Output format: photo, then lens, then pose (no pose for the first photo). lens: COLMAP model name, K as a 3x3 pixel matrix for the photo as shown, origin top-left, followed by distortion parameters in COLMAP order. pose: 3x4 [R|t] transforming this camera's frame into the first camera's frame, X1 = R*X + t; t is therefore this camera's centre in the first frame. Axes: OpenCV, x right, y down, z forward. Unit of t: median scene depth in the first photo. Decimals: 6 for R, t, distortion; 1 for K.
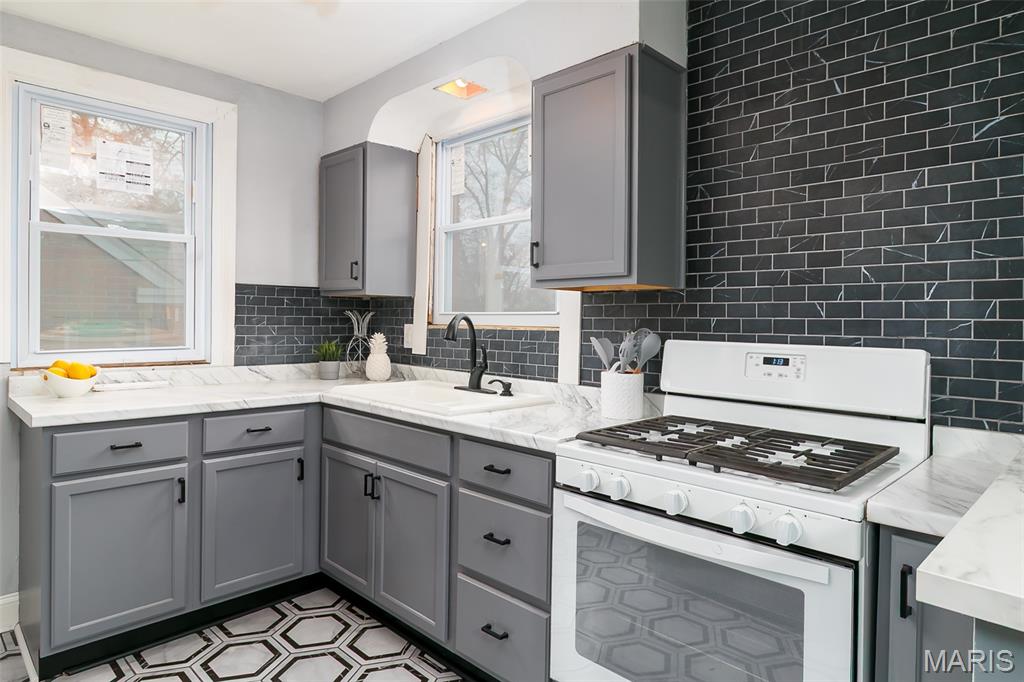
lens RADIAL K [[611.1, 0, 515.4], [0, 611.1, 313.4], [0, 0, 1]] dist [0.020067, -0.000099]
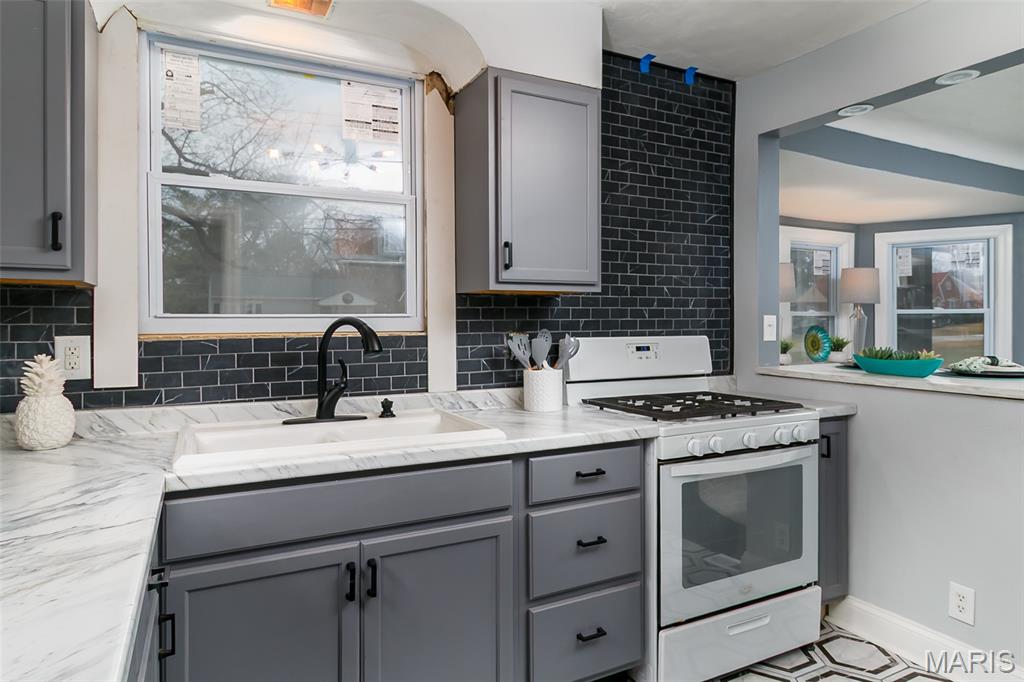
lens RADIAL K [[602.8, 0, 511.1], [0, 602.8, 325.8], [0, 0, 1]] dist [-0.000734, -0.000154]
pose [[0.314375, -0.021509, 0.949055, -0.760469], [-0.001140, 0.999734, 0.023035, -0.006431], [-0.949298, -0.008324, 0.314267, 0.620891]]
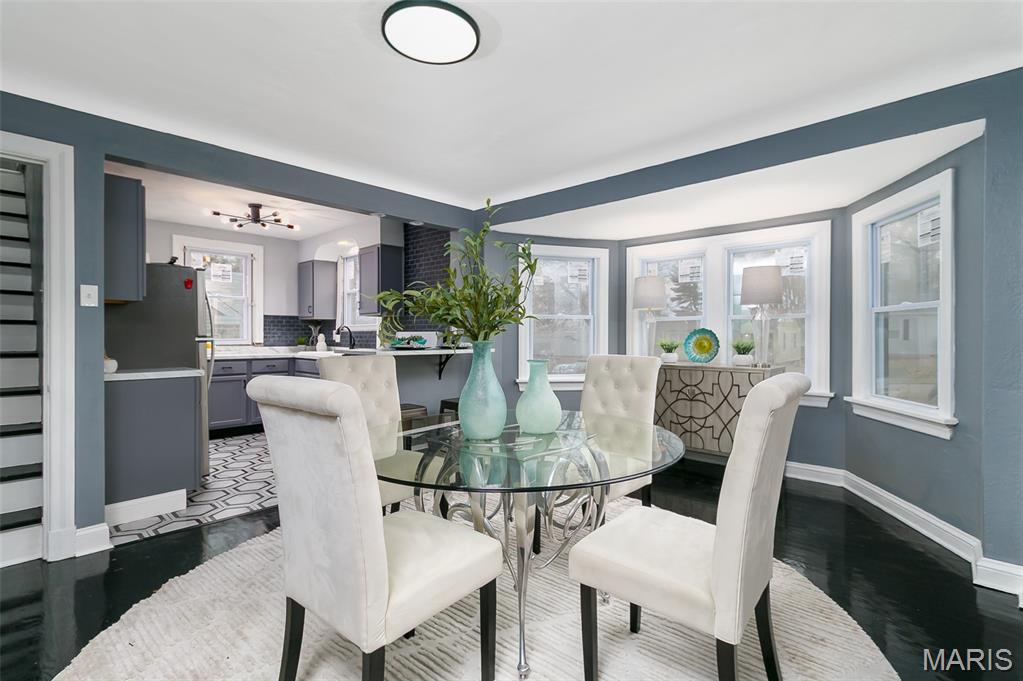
lens RADIAL K [[469.0, 0, 513.7], [0, 469.0, 331.0], [0, 0, 1]] dist [0.001163, 0.000015]
pose [[0.999351, -0.013708, 0.033327, 0.660202], [0.013536, 0.999894, 0.005384, 0.027341], [-0.033397, -0.004929, 0.999430, -1.260260]]
